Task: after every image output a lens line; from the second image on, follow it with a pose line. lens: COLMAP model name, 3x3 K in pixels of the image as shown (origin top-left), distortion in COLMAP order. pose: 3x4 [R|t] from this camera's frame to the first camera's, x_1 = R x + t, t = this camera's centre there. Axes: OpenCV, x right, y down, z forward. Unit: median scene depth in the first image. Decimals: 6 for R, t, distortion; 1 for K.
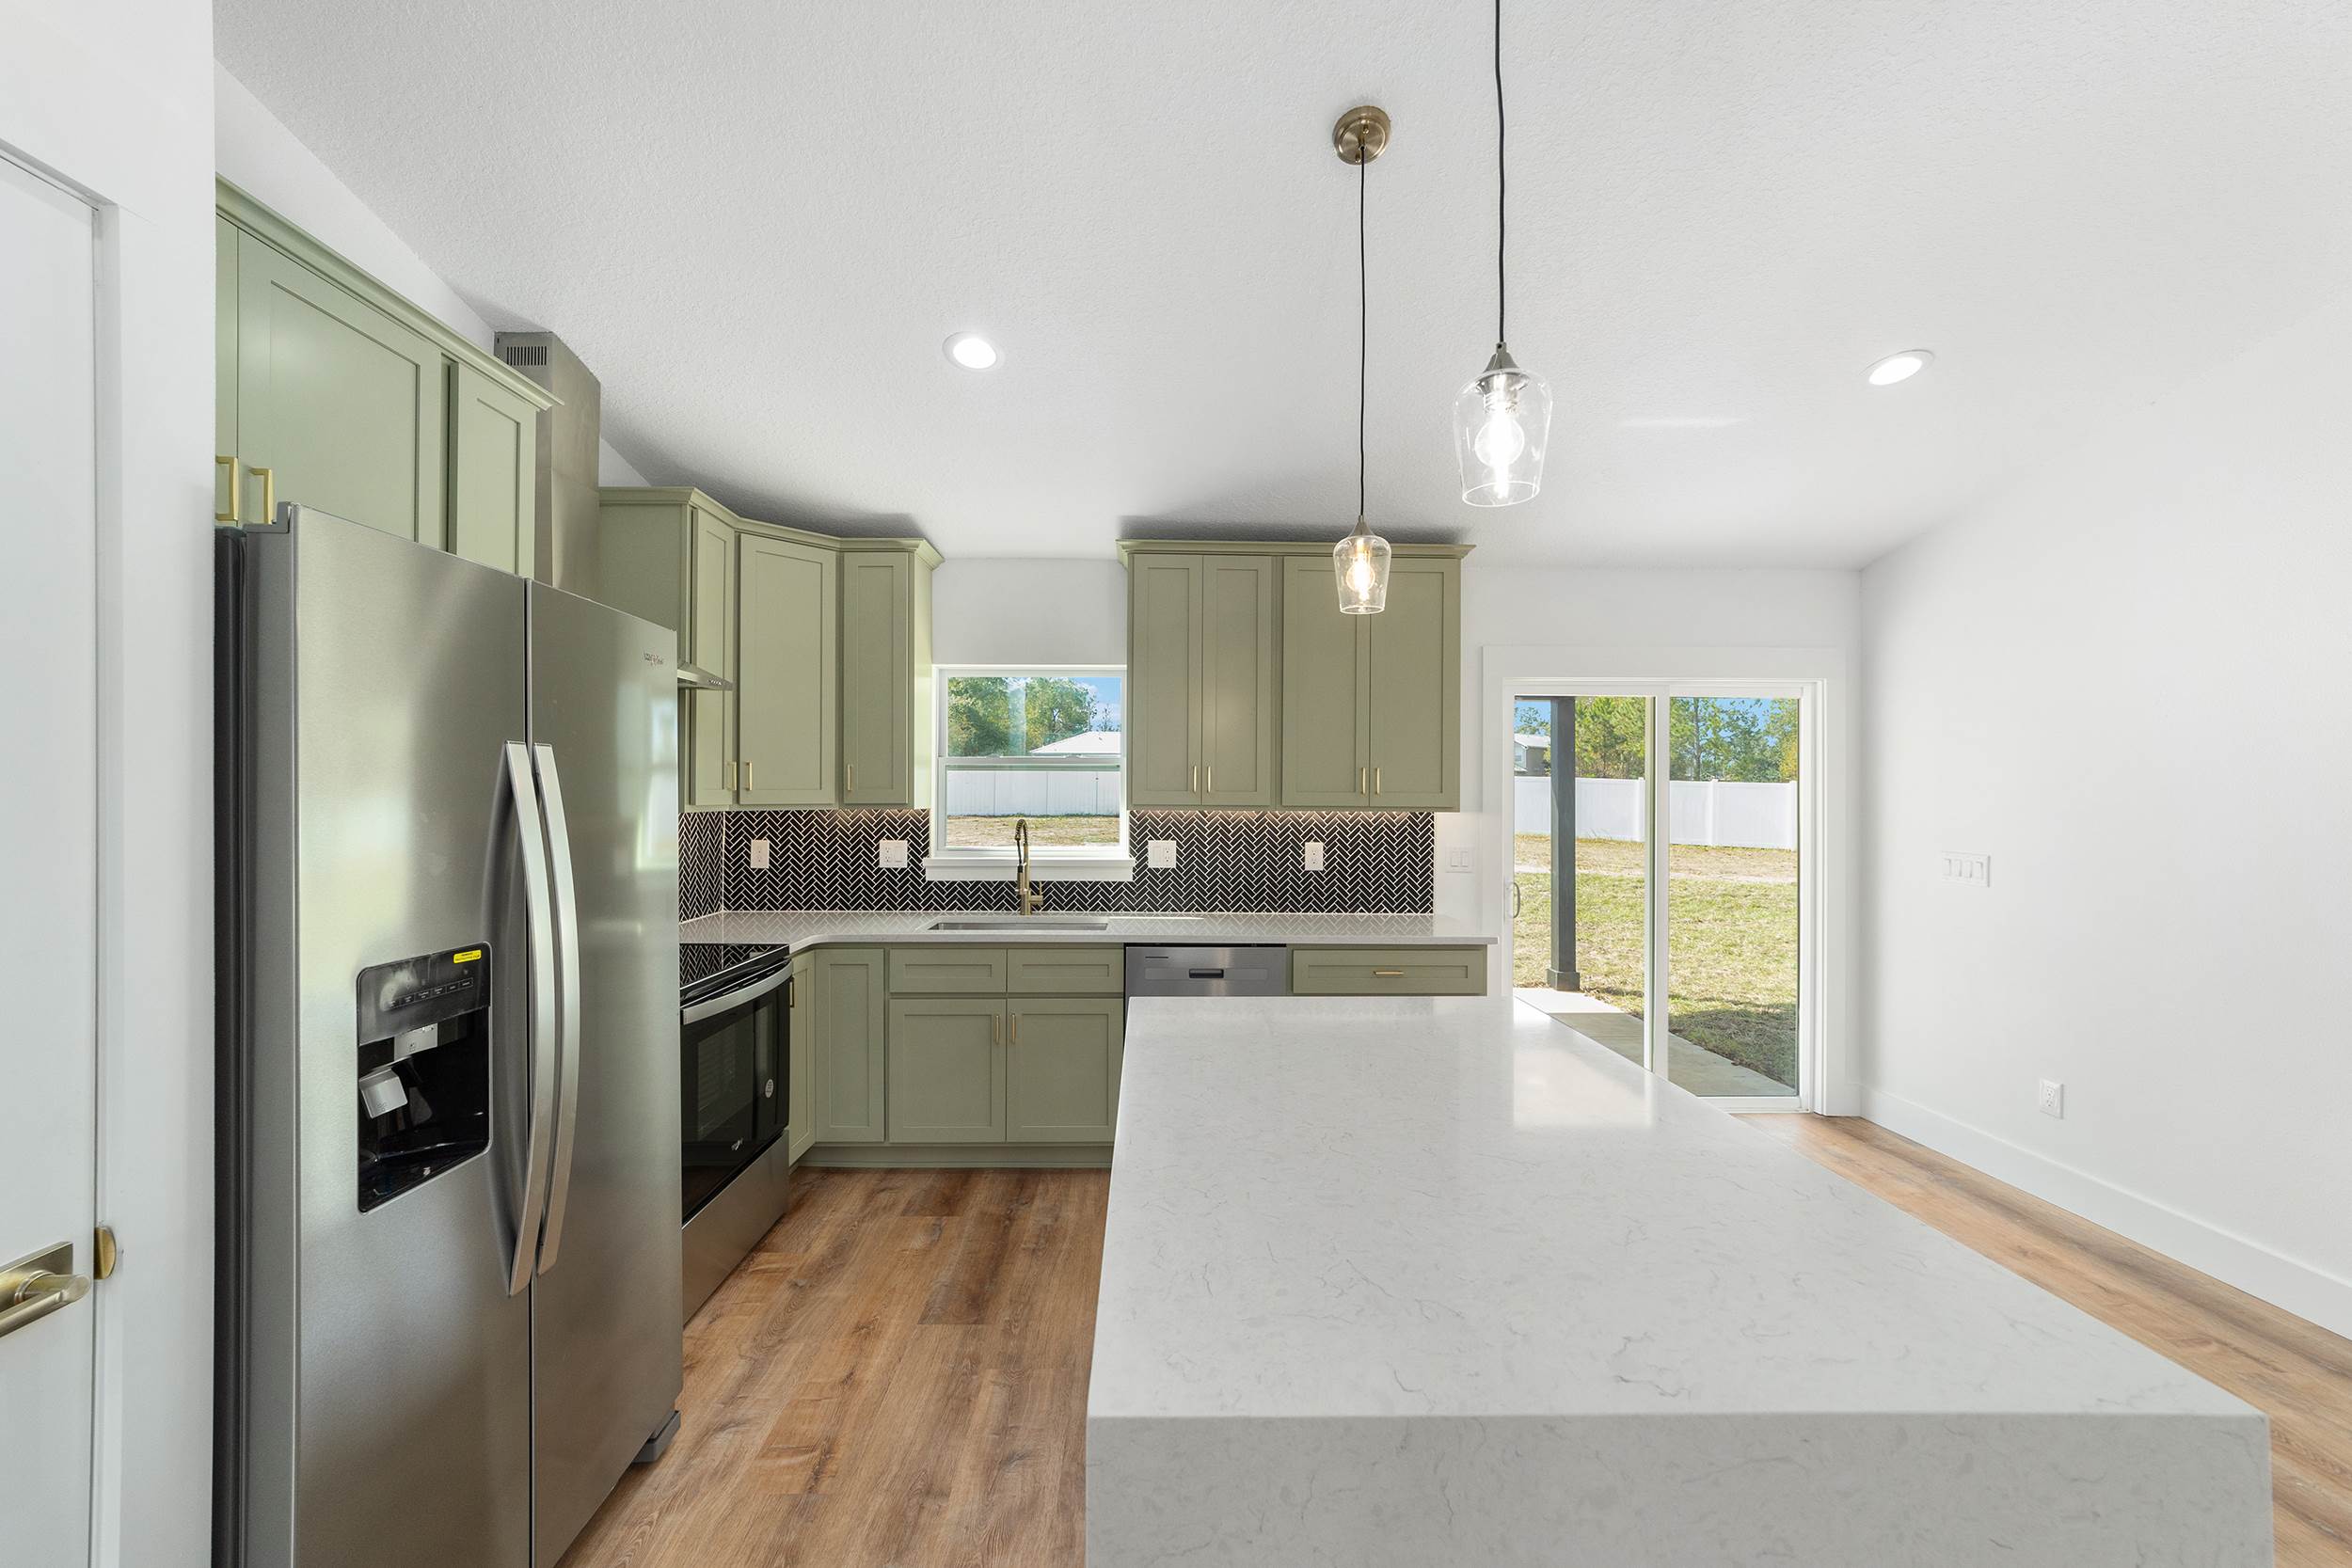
lens RADIAL K [[912.2, 0, 1168.4], [0, 912.2, 777.8], [0, 0, 1]] dist [-0.017248, 0.009727]
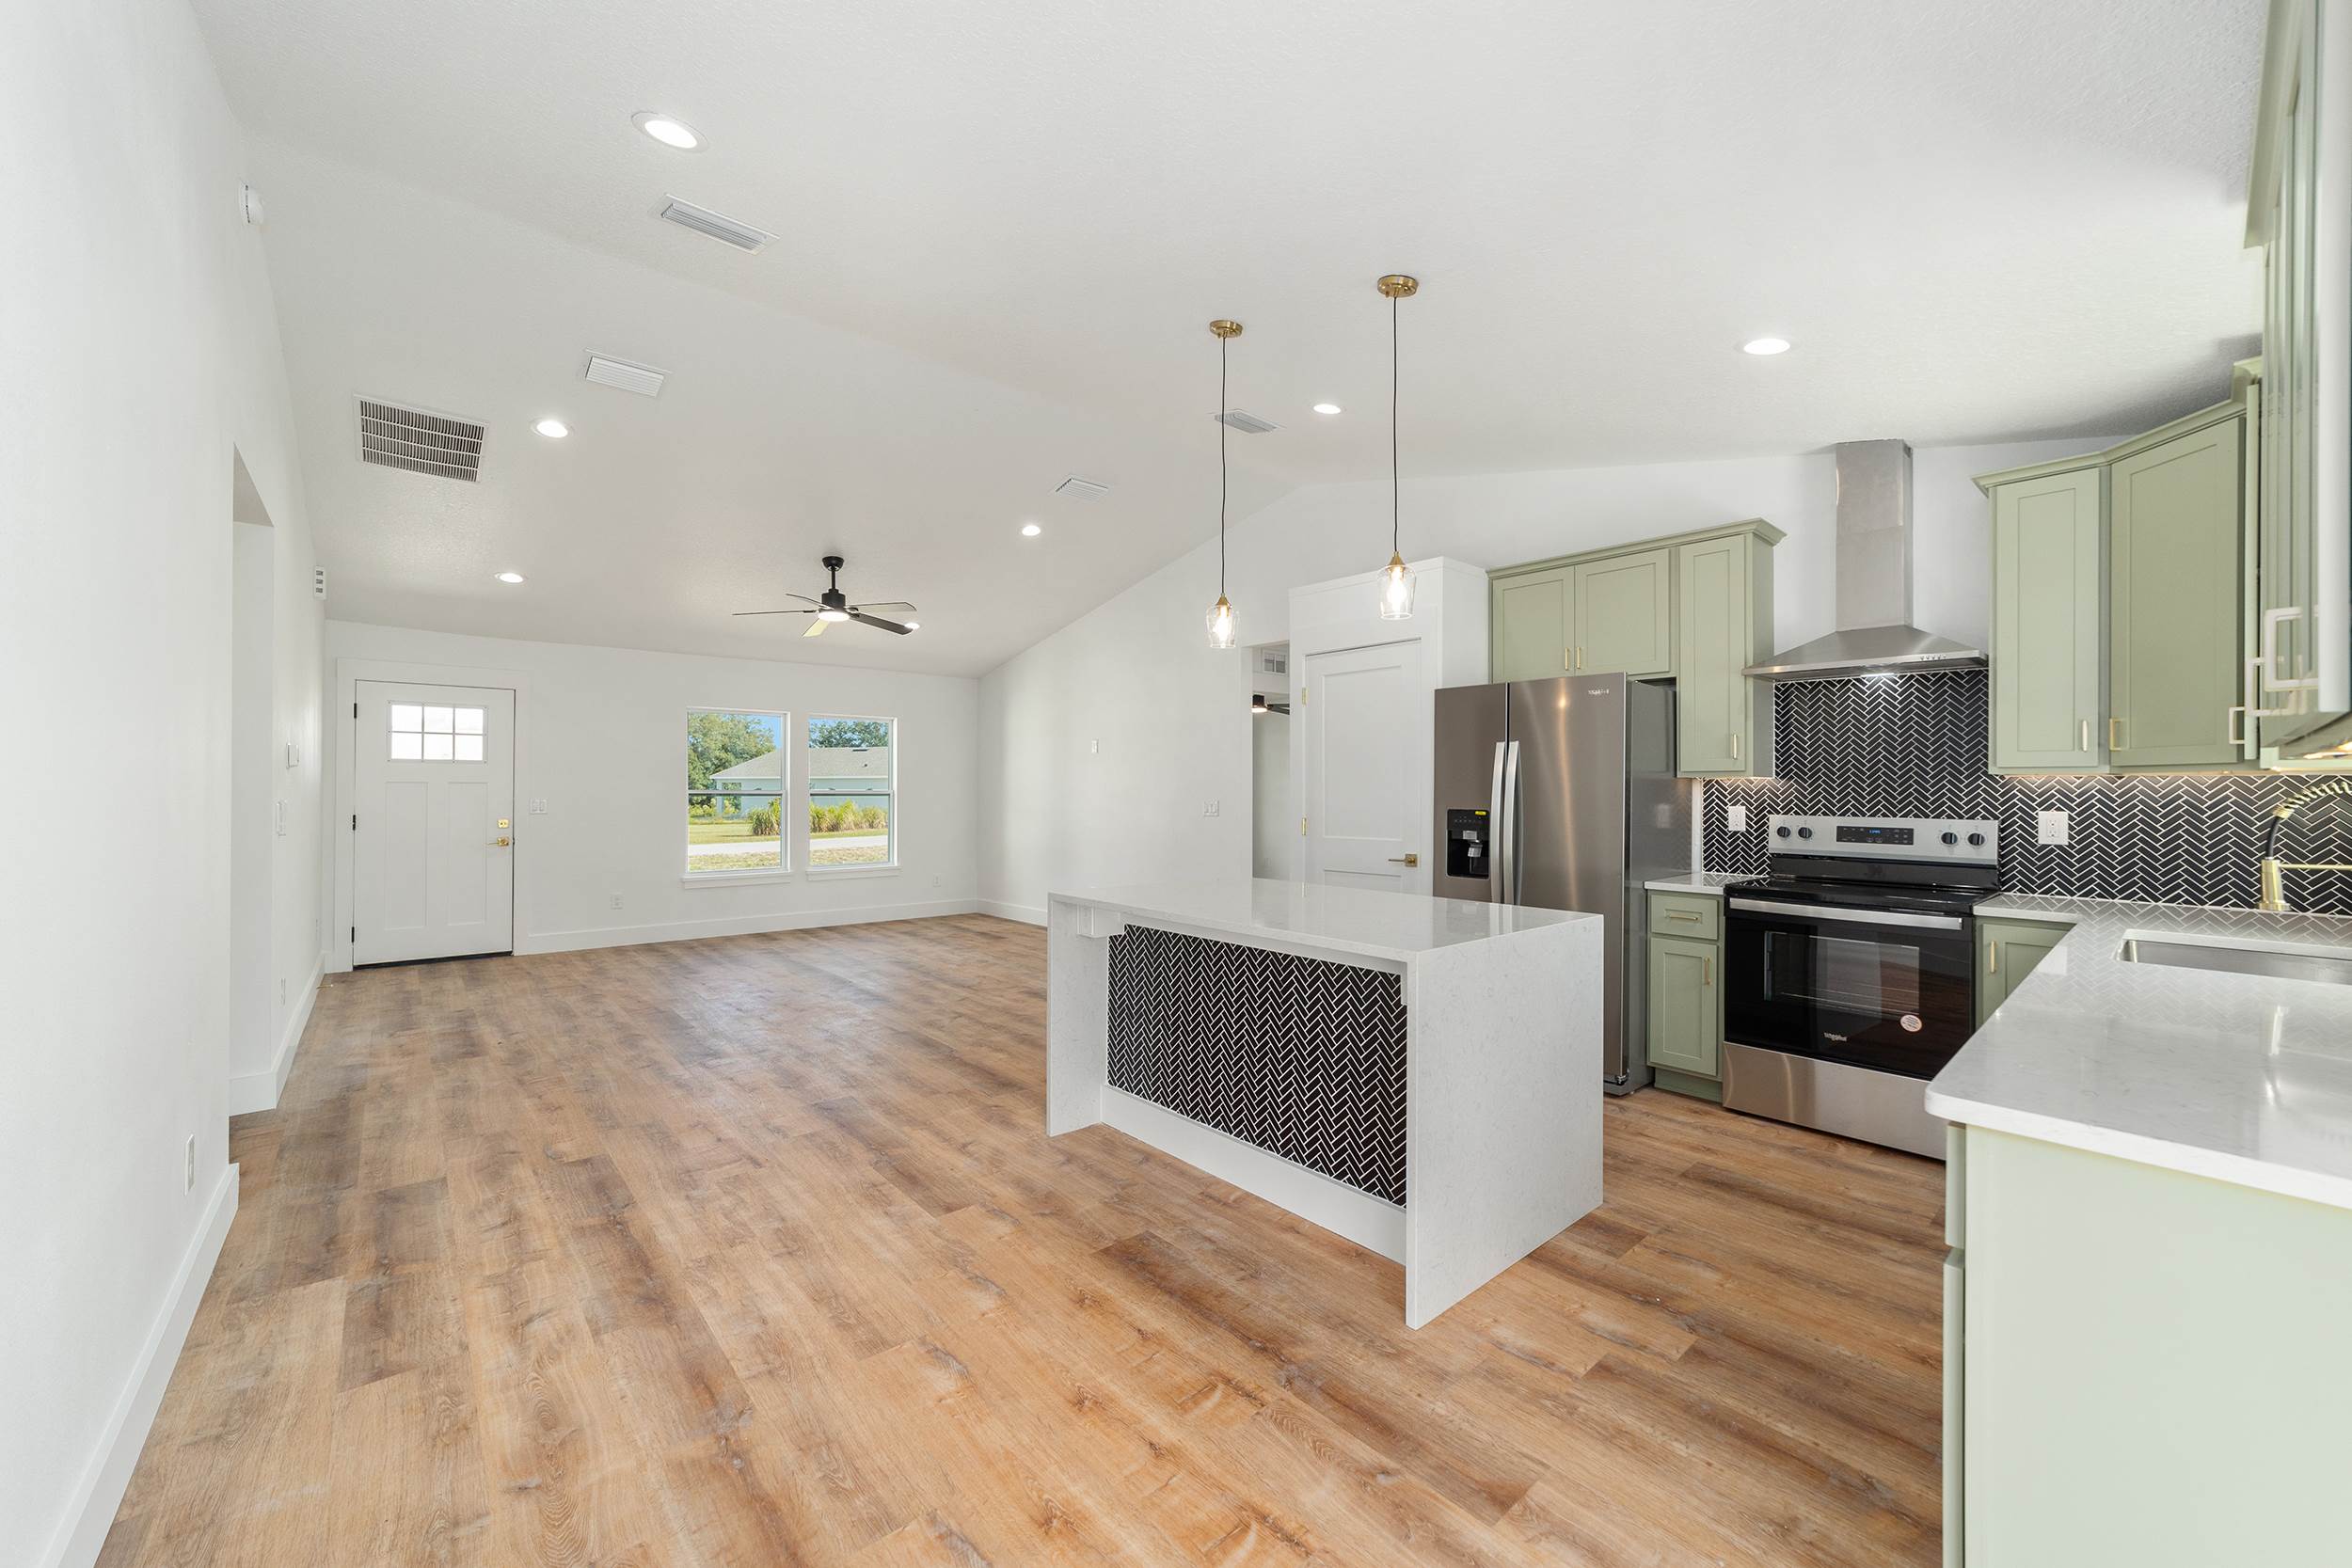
lens RADIAL K [[902.7, 0, 1166.4], [0, 902.7, 784.5], [0, 0, 1]] dist [-0.016513, 0.009073]
pose [[-0.768930, -0.011410, -0.639231, 0.730516], [0.002798, 0.999771, -0.021212, 0.058441], [0.639327, -0.018099, -0.768722, 0.976074]]
